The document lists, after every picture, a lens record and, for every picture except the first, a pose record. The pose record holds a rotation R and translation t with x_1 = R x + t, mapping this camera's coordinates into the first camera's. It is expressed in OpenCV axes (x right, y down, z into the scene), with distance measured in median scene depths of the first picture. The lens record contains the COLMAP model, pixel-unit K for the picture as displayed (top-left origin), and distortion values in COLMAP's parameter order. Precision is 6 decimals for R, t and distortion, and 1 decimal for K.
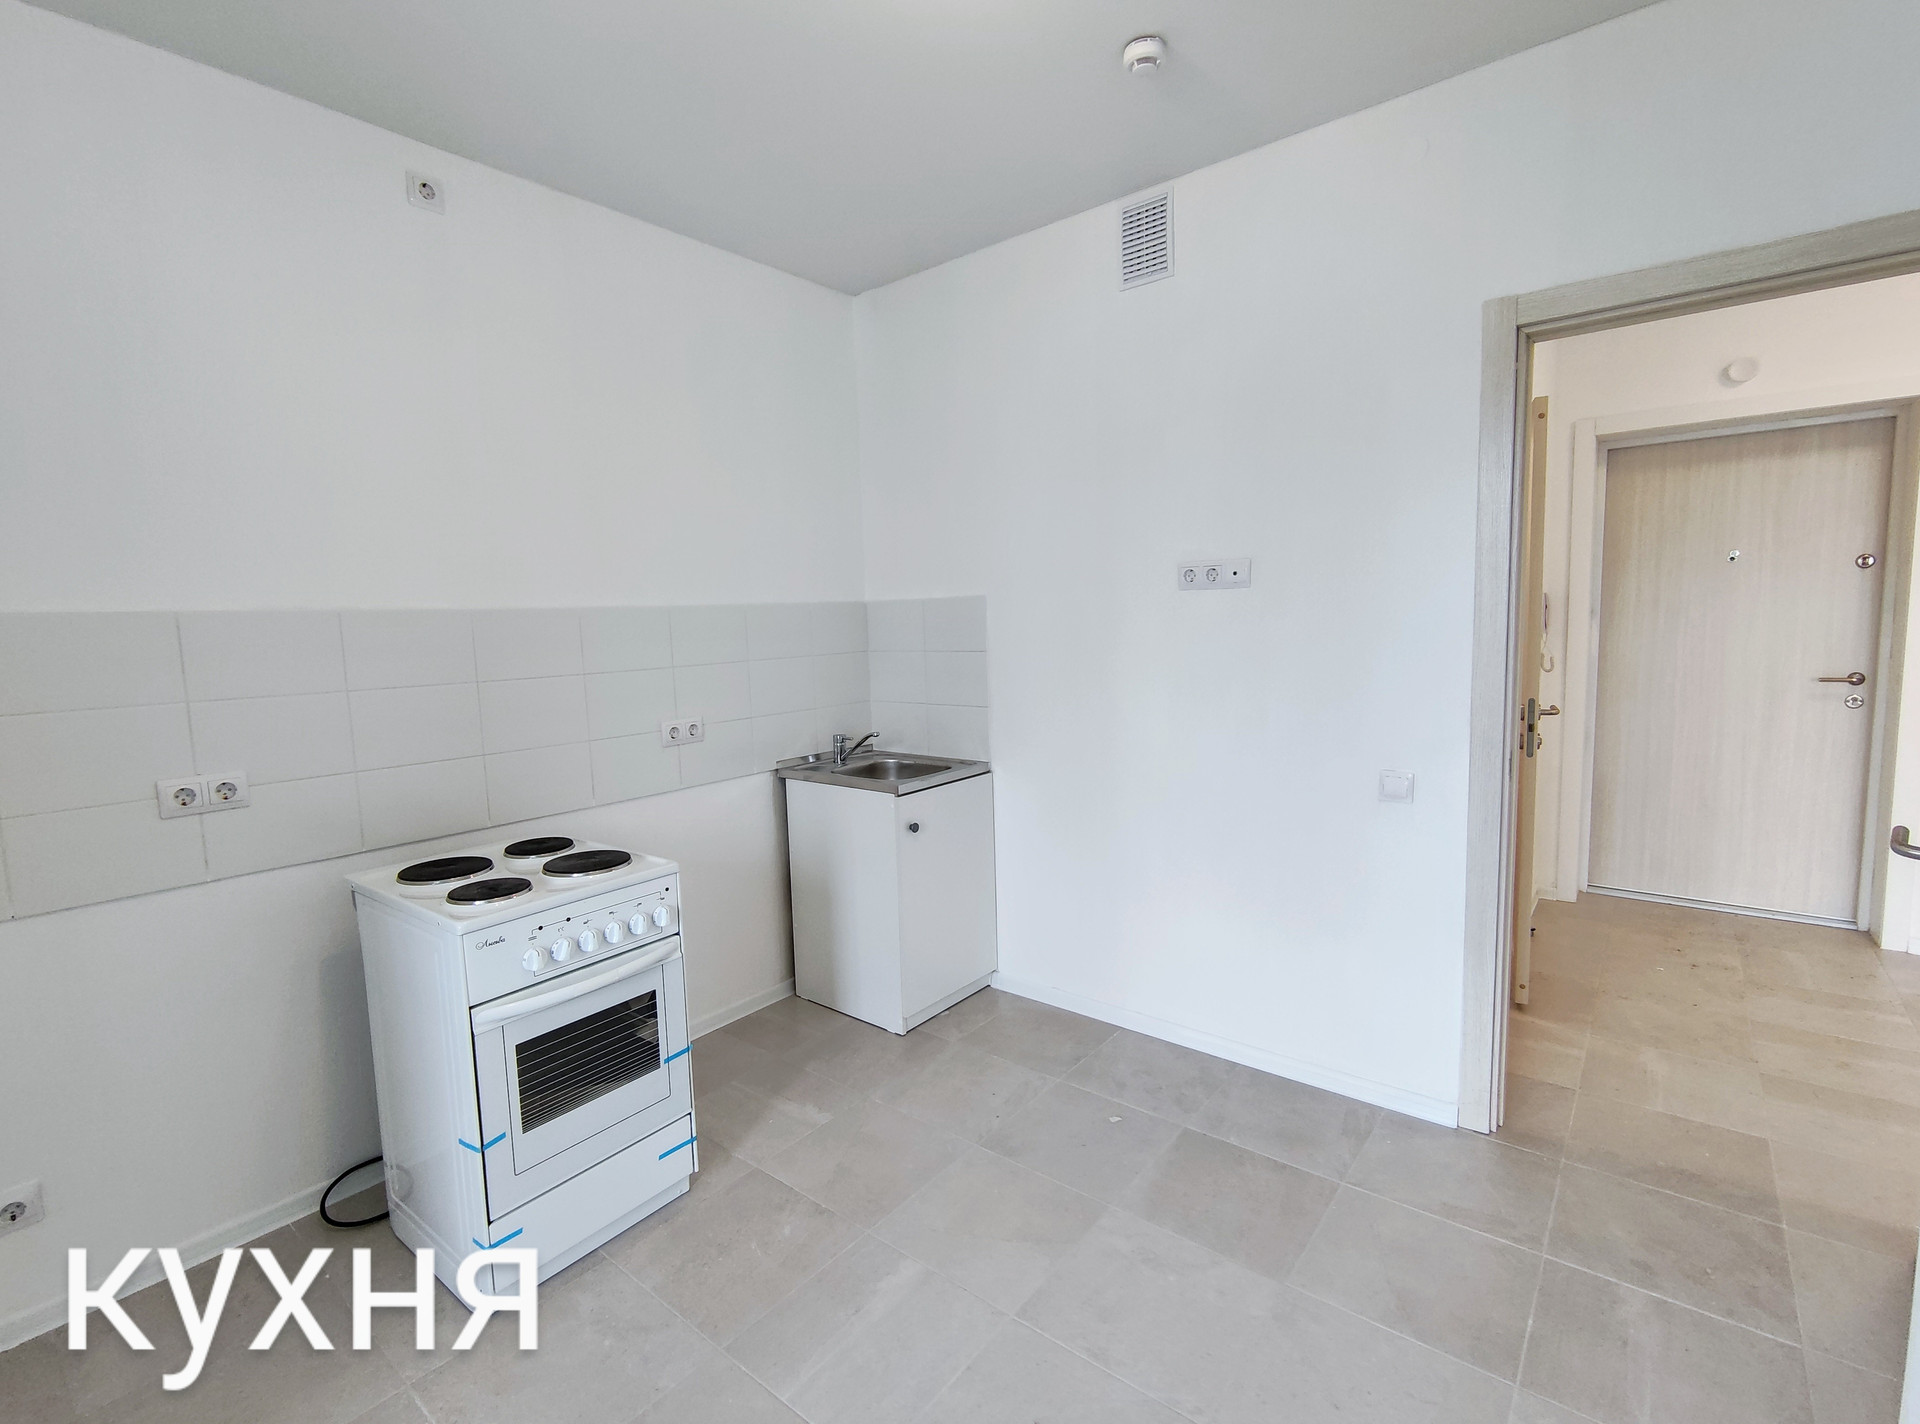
lens RADIAL K [[877.4, 0, 957.5], [0, 877.4, 709.7], [0, 0, 1]] dist [-0.001669, -0.001327]
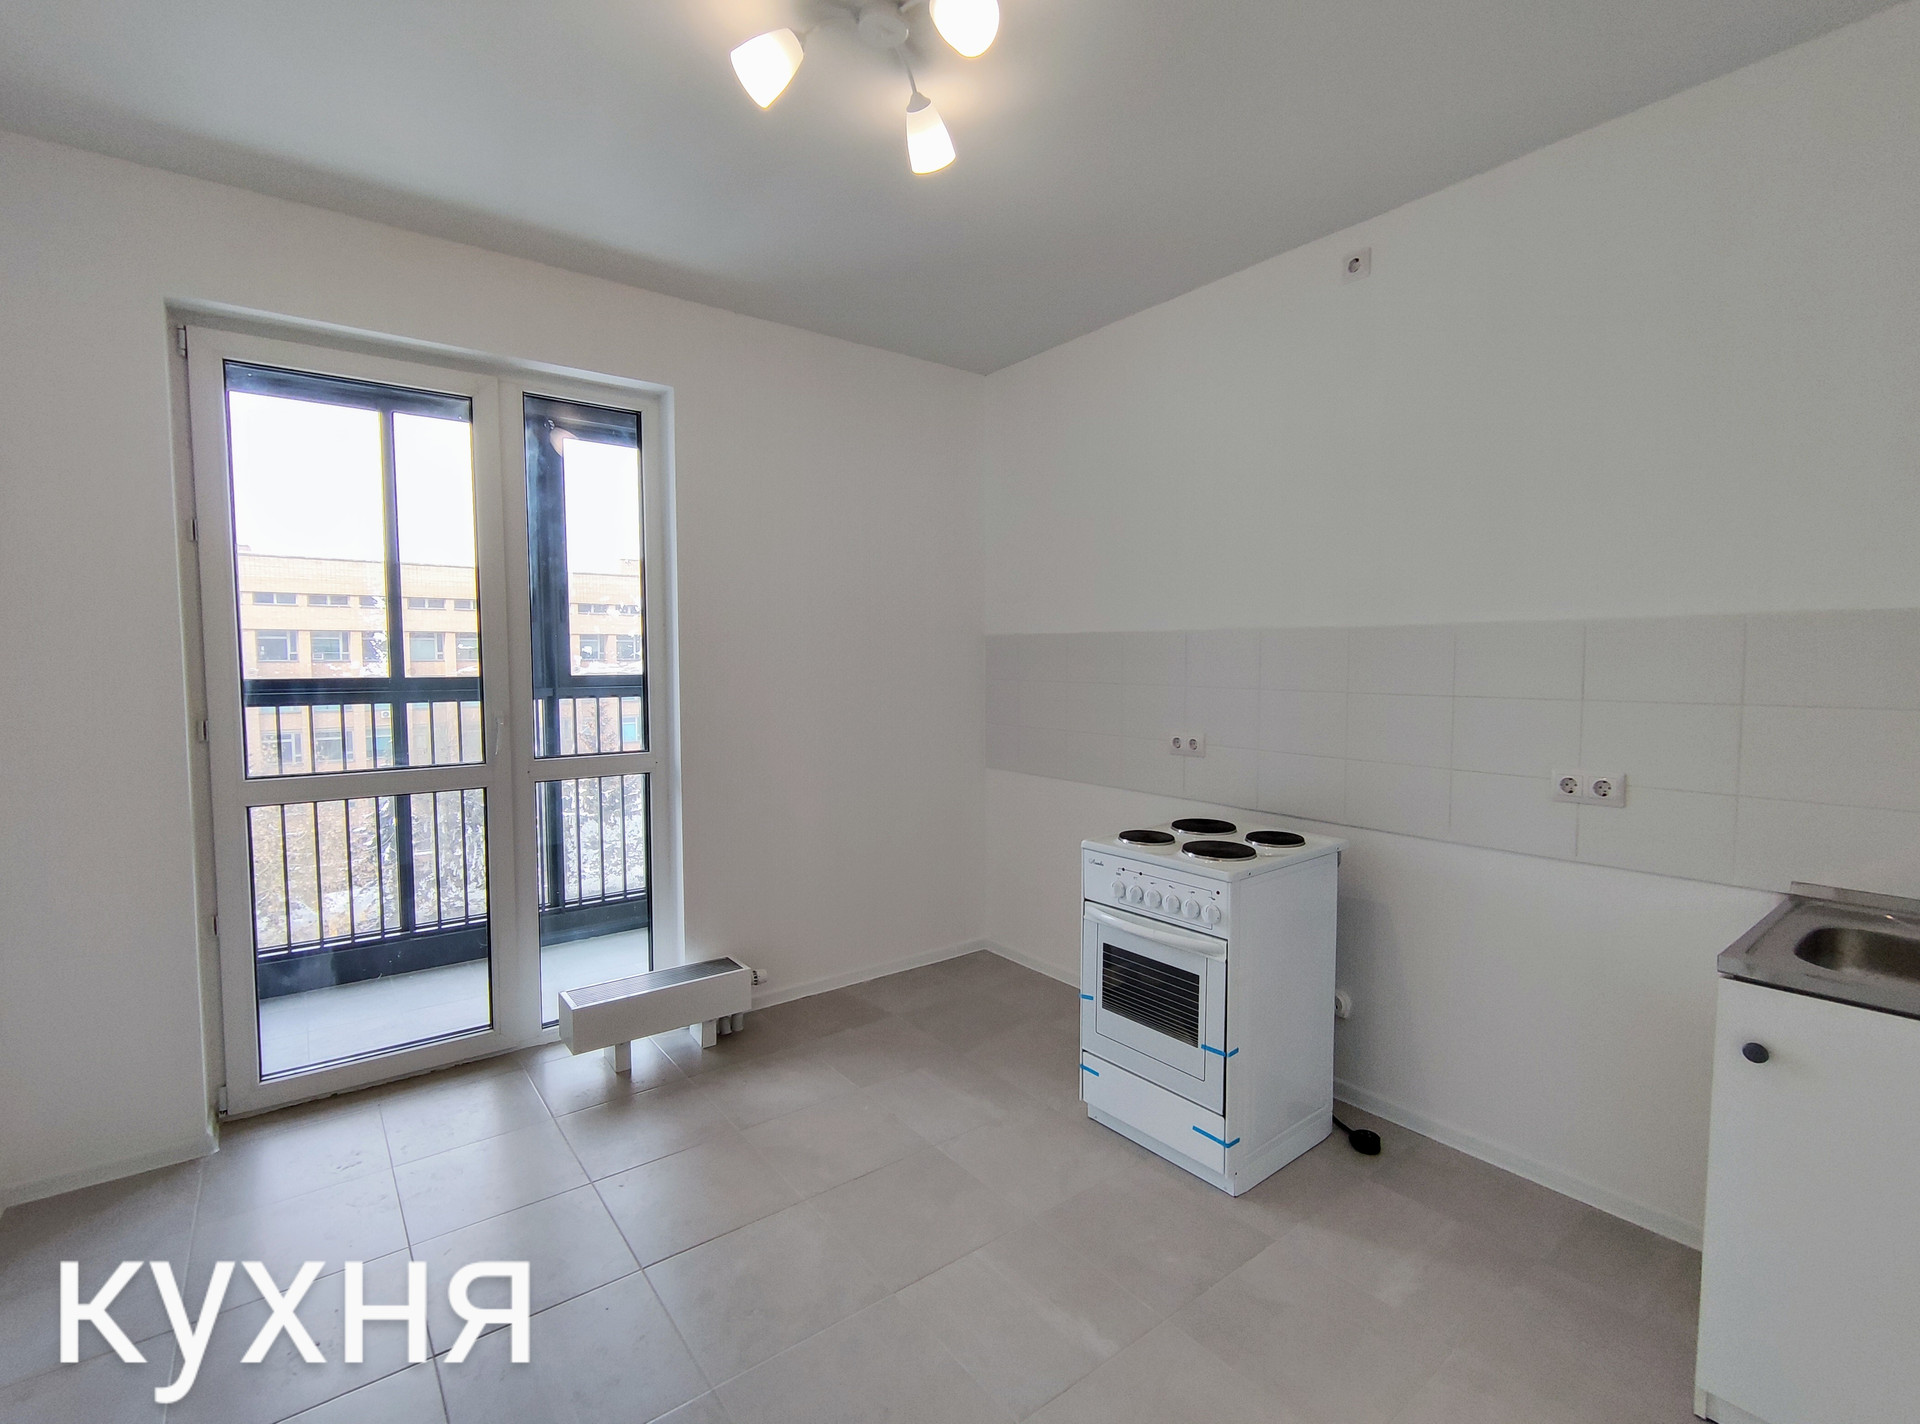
lens RADIAL K [[877.4, 0, 964.5], [0, 877.4, 707.7], [0, 0, 1]] dist [-0.001669, -0.001327]
pose [[-0.228116, 0.092473, -0.969233, 0.751514], [-0.095664, 0.988534, 0.116829, -0.112197], [0.968923, 0.119371, -0.216654, 0.906086]]
